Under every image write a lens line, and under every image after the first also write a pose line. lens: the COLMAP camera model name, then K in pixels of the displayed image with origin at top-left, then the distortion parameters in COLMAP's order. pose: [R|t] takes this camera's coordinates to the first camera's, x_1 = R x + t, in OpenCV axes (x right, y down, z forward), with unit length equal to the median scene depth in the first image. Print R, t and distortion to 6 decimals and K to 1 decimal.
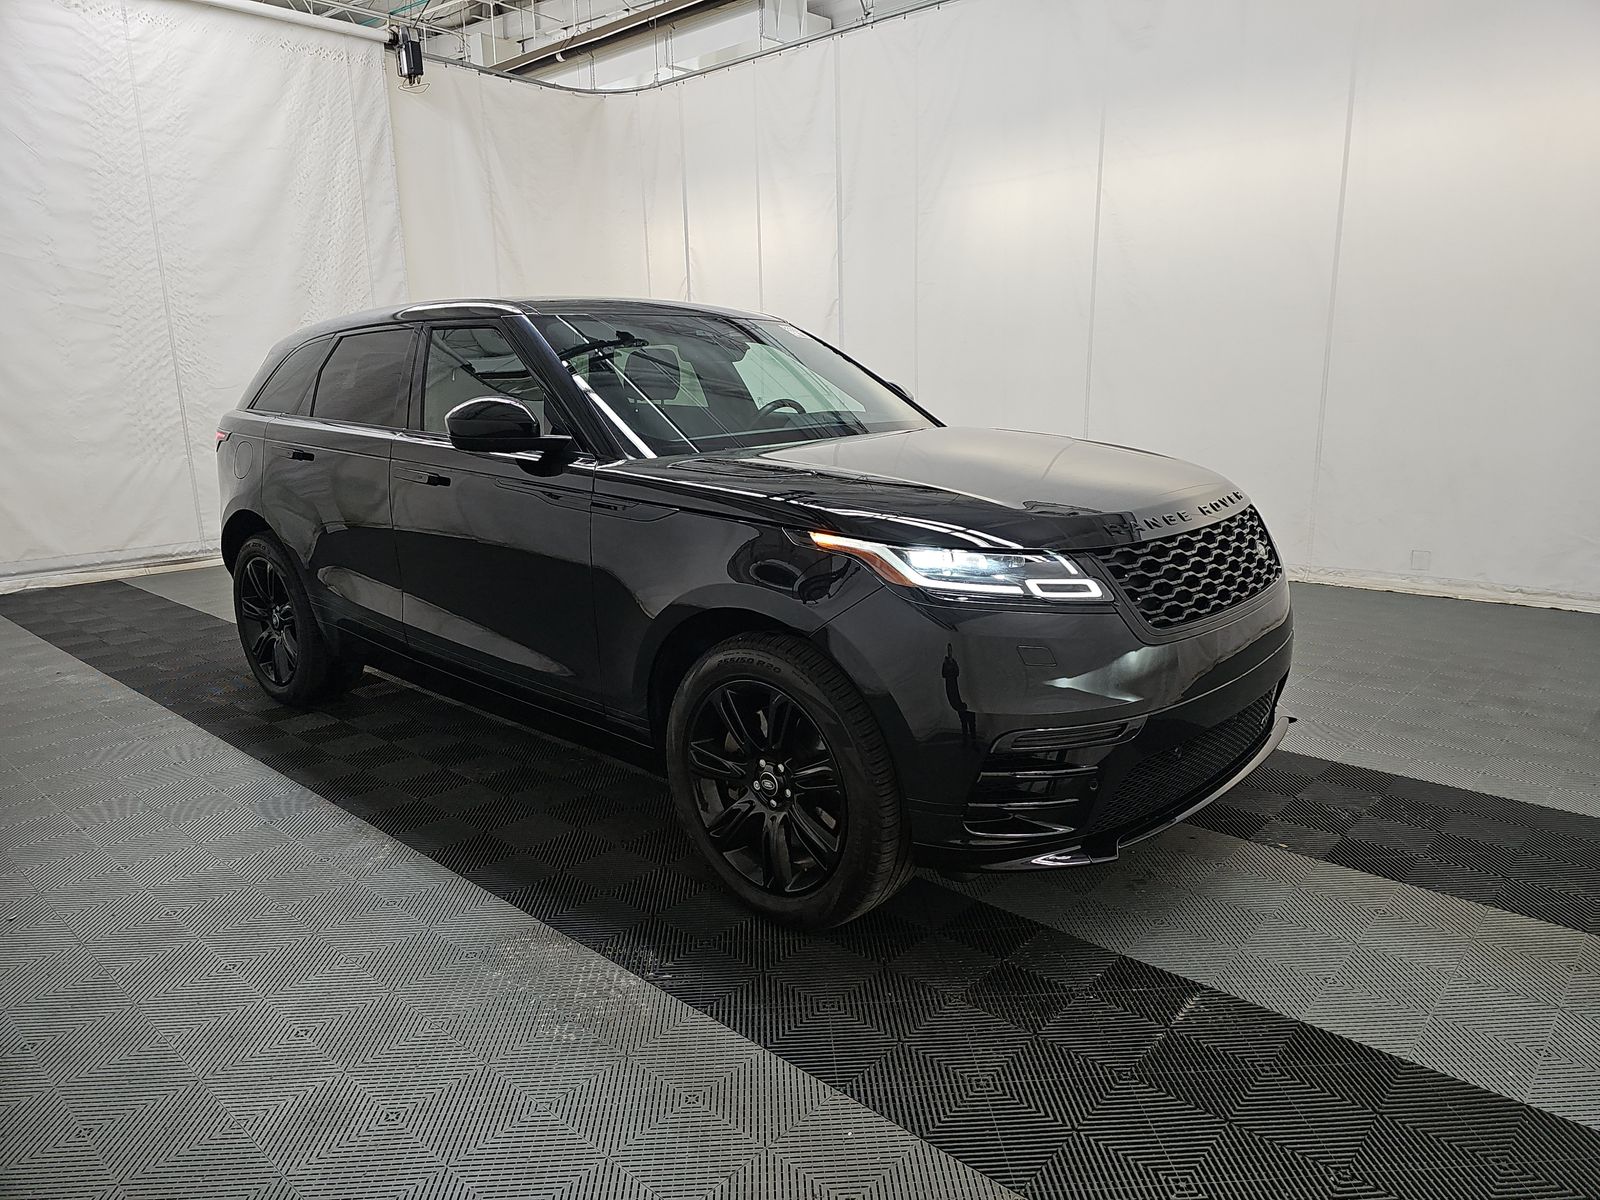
lens RADIAL K [[1073.8, 0, 795.1], [0, 1073.8, 612.8], [0, 0, 1]] dist [0.046416, -0.032692]
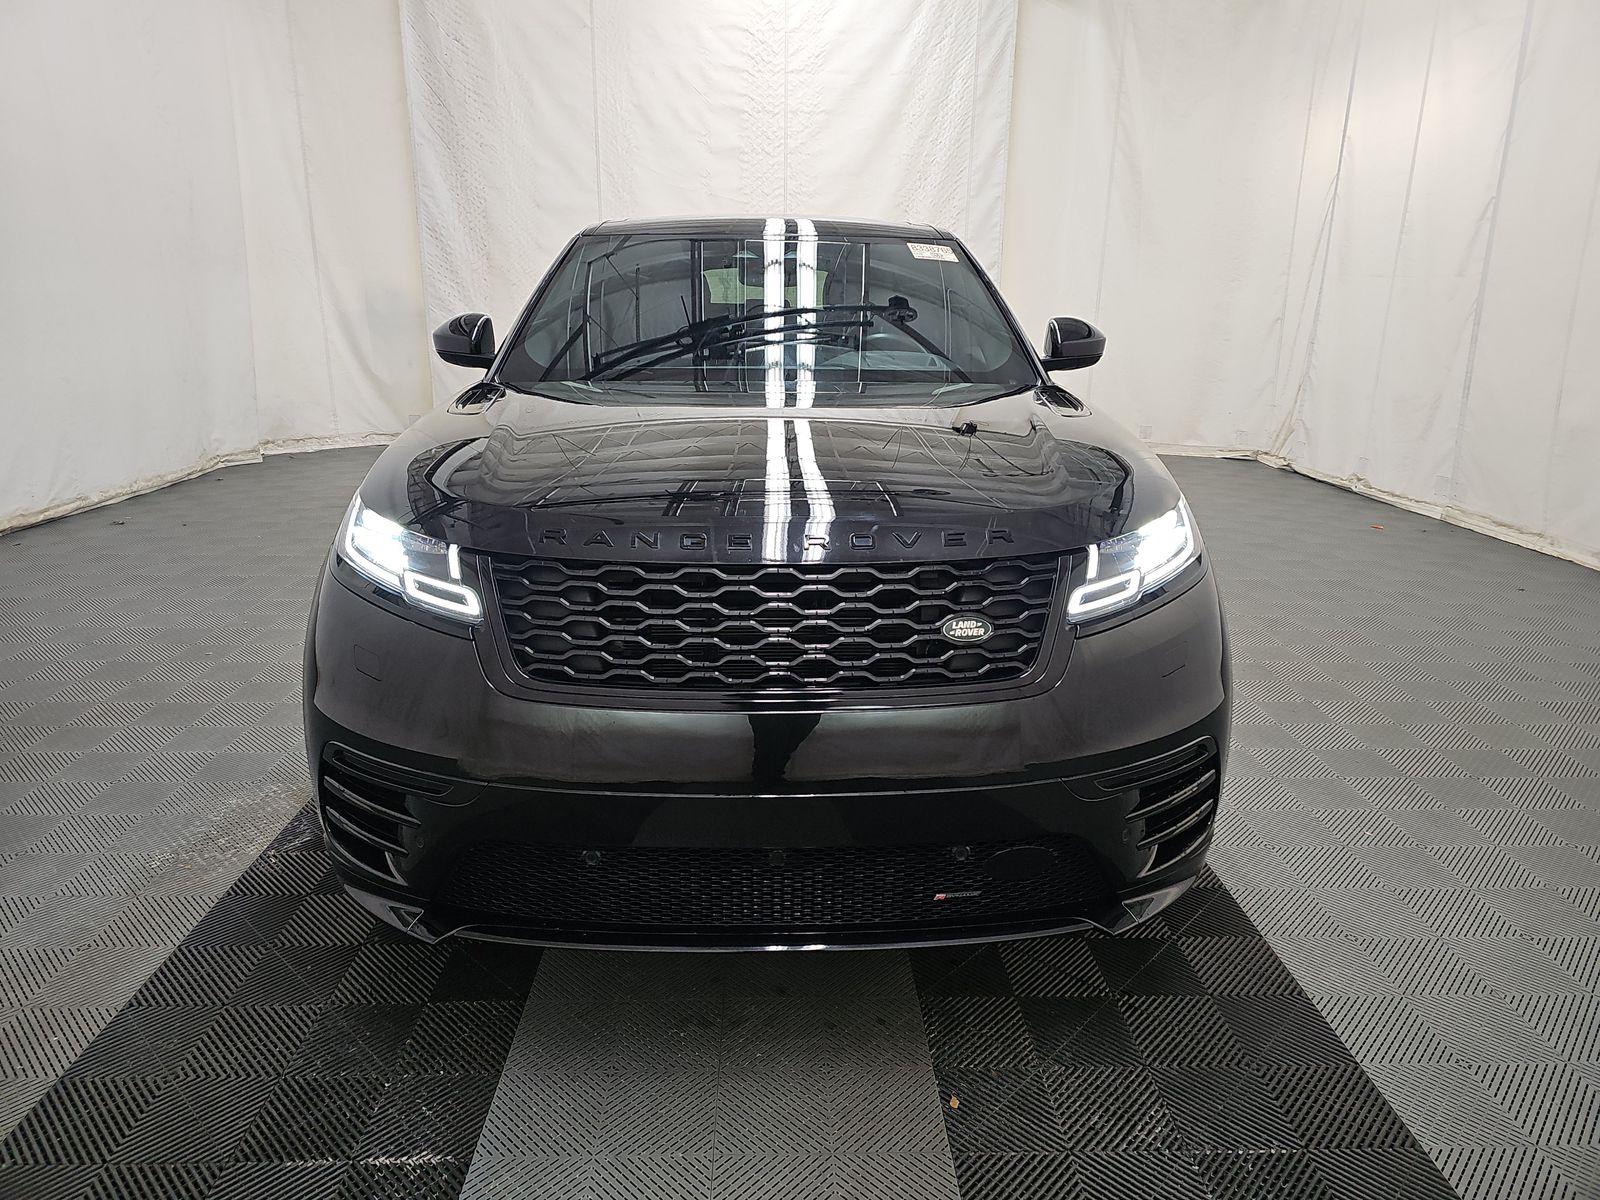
lens RADIAL K [[1073.8, 0, 794.0], [0, 1073.8, 591.5], [0, 0, 1]] dist [0.046416, -0.032692]
pose [[0.675233, 0.229651, -0.700943, 0.341550], [-0.188957, 0.972441, 0.136576, -0.063089], [0.712991, 0.040227, 0.700019, 0.218547]]
